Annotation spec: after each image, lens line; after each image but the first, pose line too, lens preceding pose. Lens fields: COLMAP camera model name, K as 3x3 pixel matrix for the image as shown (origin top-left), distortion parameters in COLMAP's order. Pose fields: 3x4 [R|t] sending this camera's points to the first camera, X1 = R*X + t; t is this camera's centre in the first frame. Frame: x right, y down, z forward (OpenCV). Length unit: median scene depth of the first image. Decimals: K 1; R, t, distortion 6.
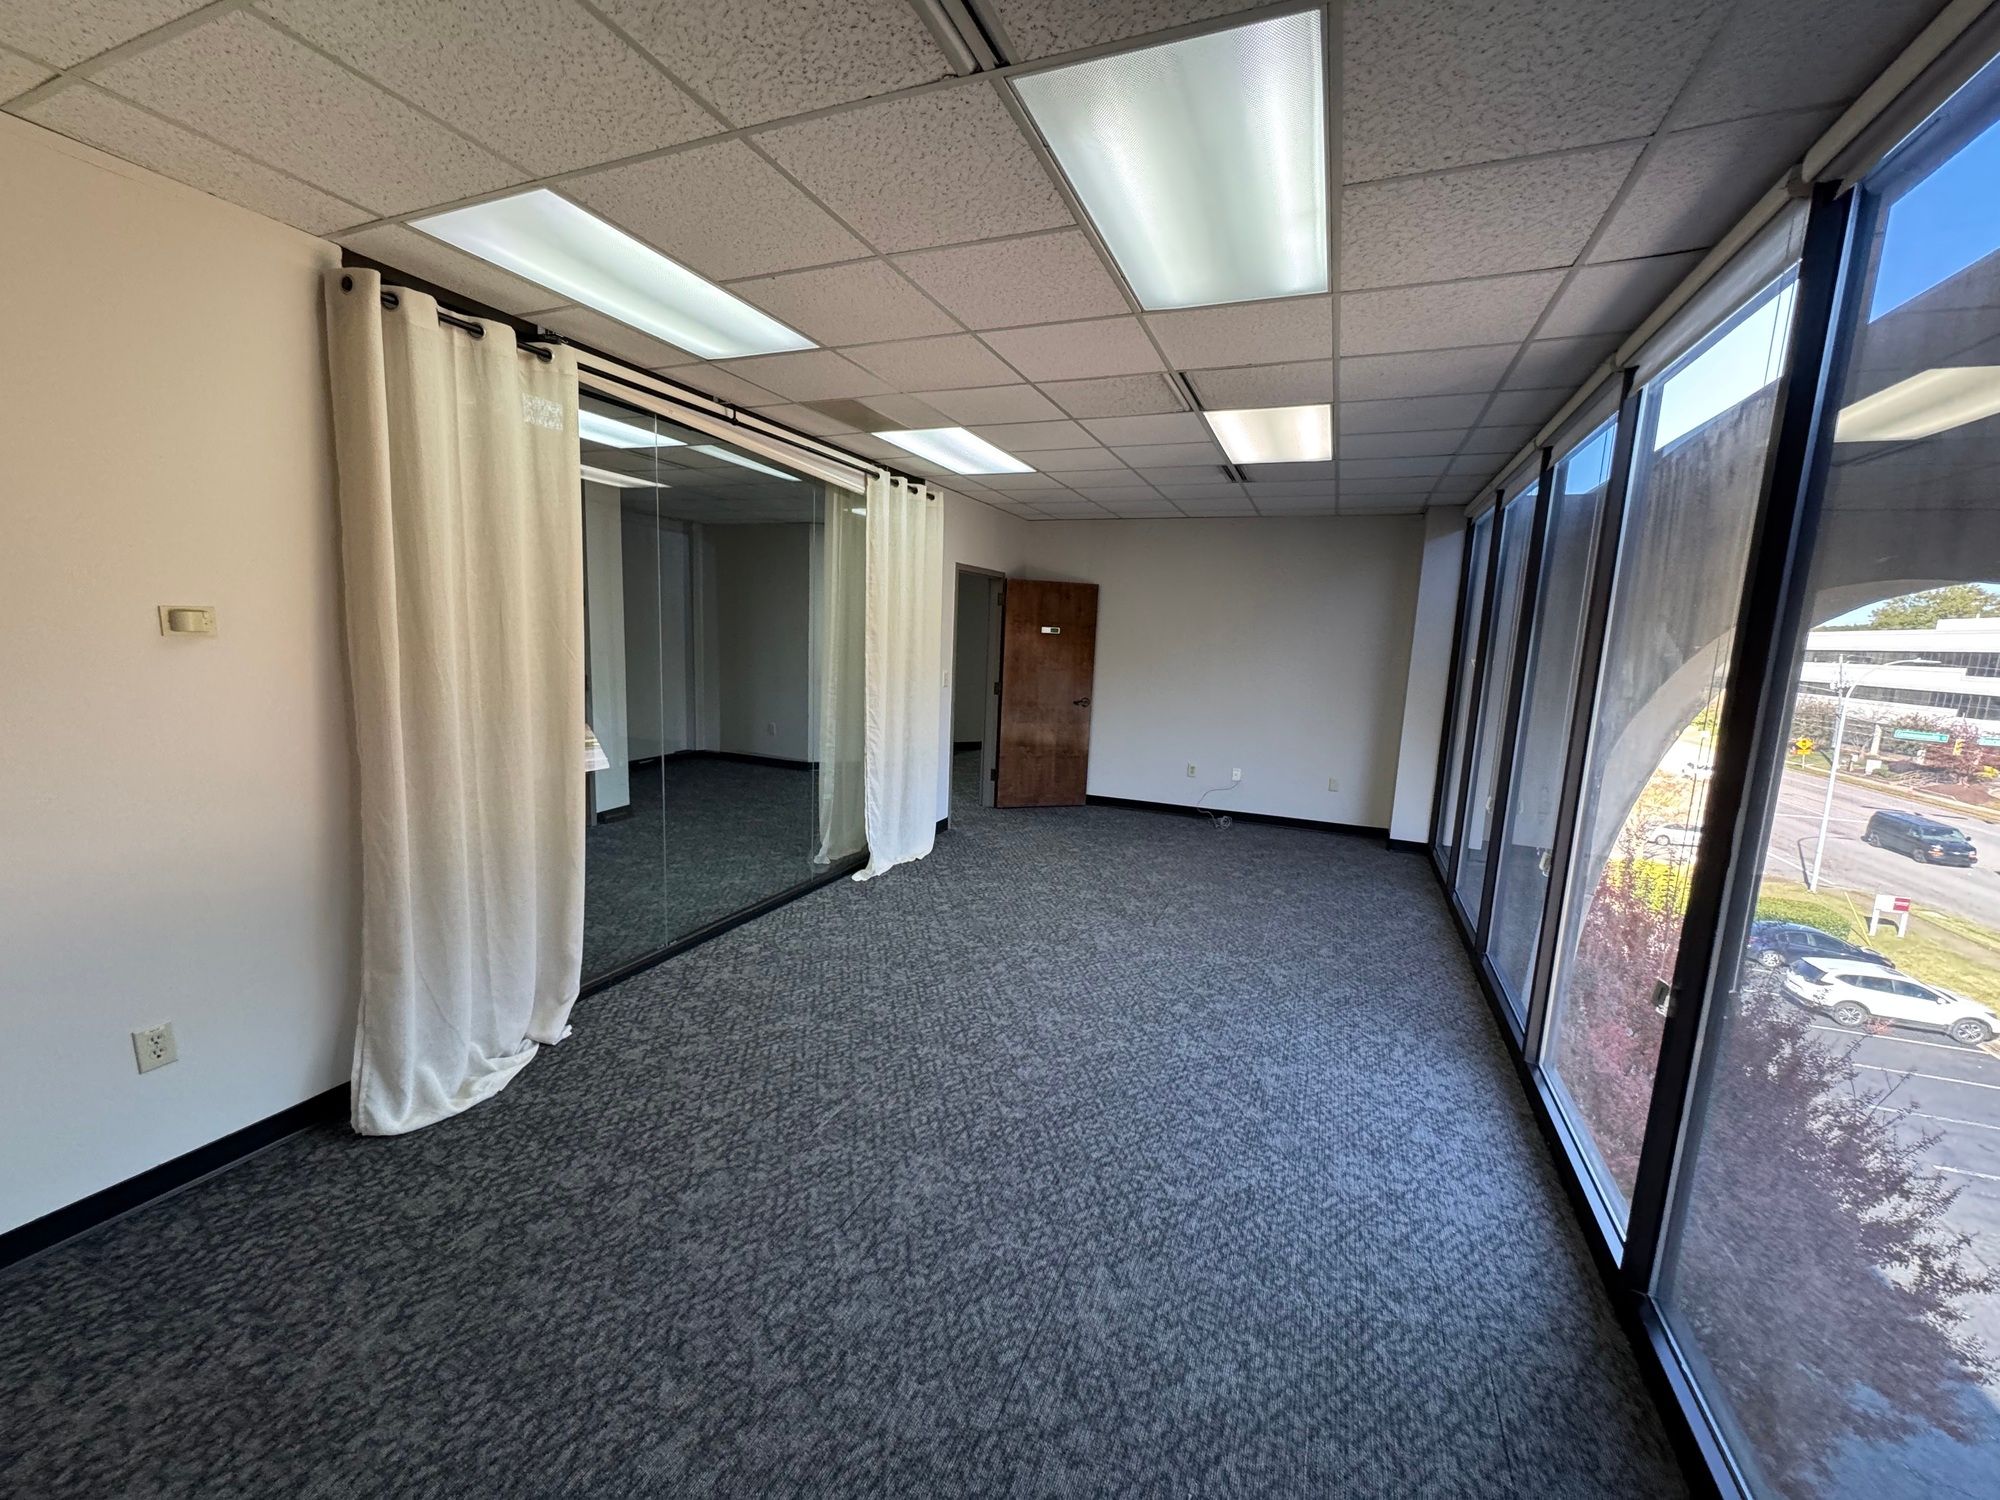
lens RADIAL K [[797.0, 0, 1003.8], [0, 797.0, 753.5], [0, 0, 1]] dist [-0.004219, 0.000466]
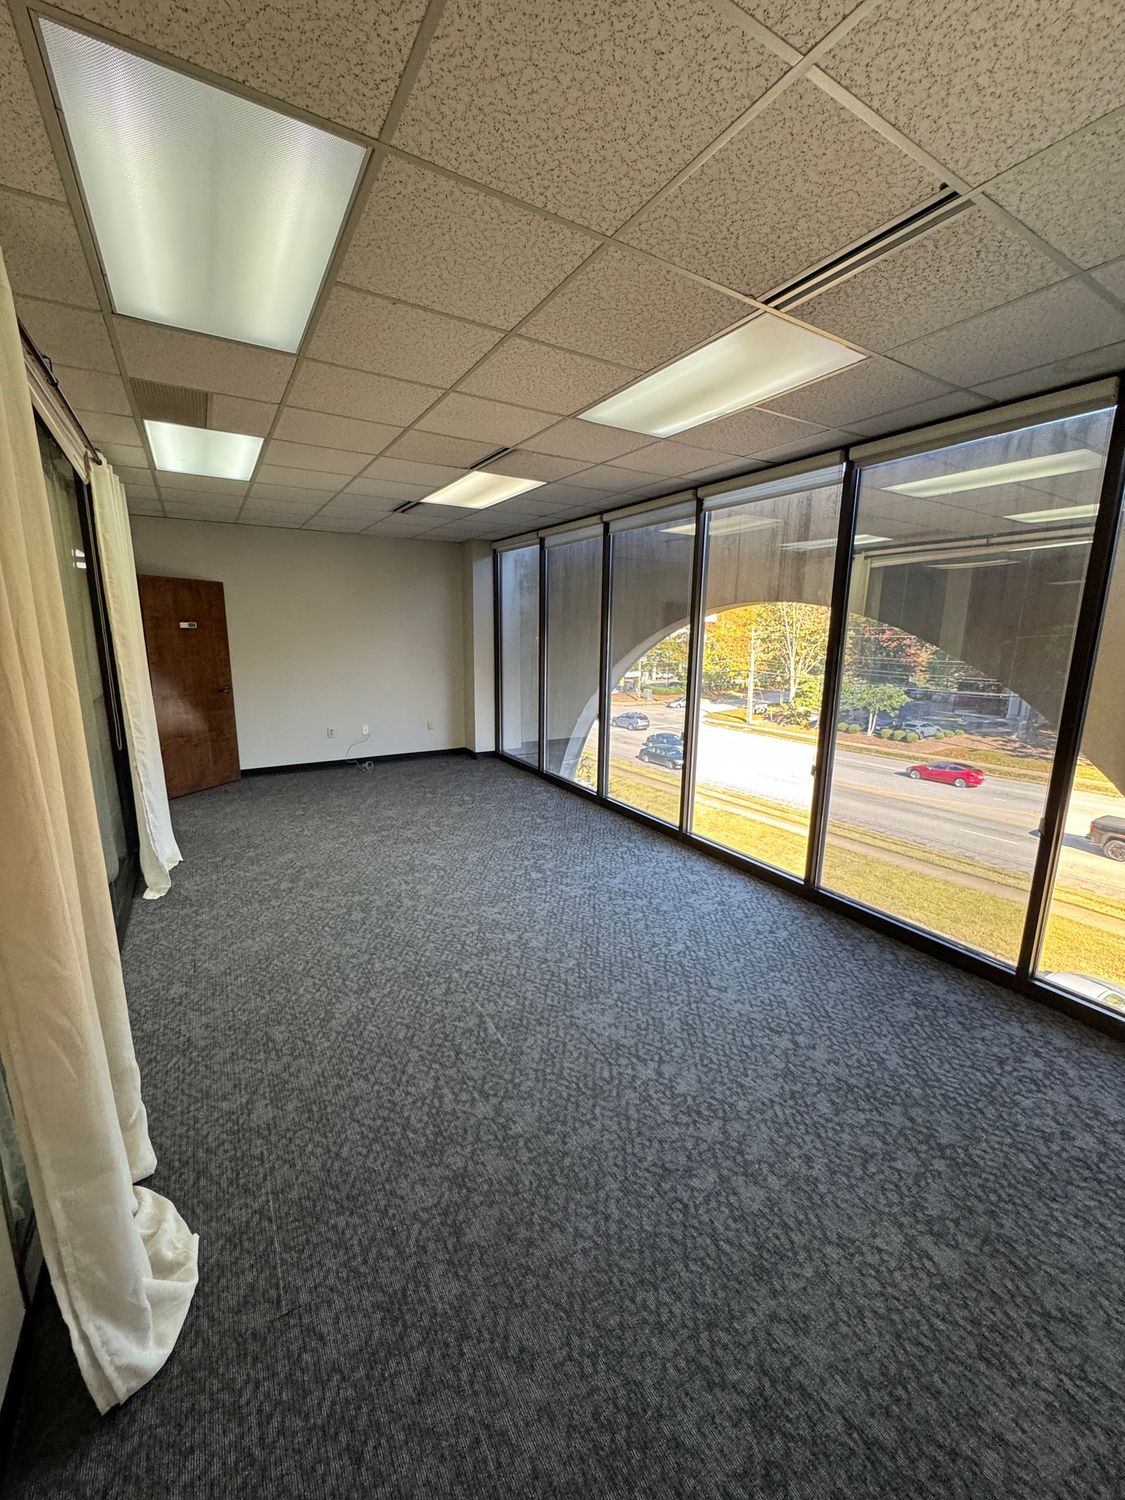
lens RADIAL K [[597.8, 0, 566.3], [0, 597.8, 747.0], [0, 0, 1]] dist [-0.004219, 0.000466]
pose [[0.593873, -0.188543, 0.782155, -0.567167], [0.134035, 0.981754, 0.134887, -0.067002], [-0.793315, 0.024730, 0.608308, 0.232551]]
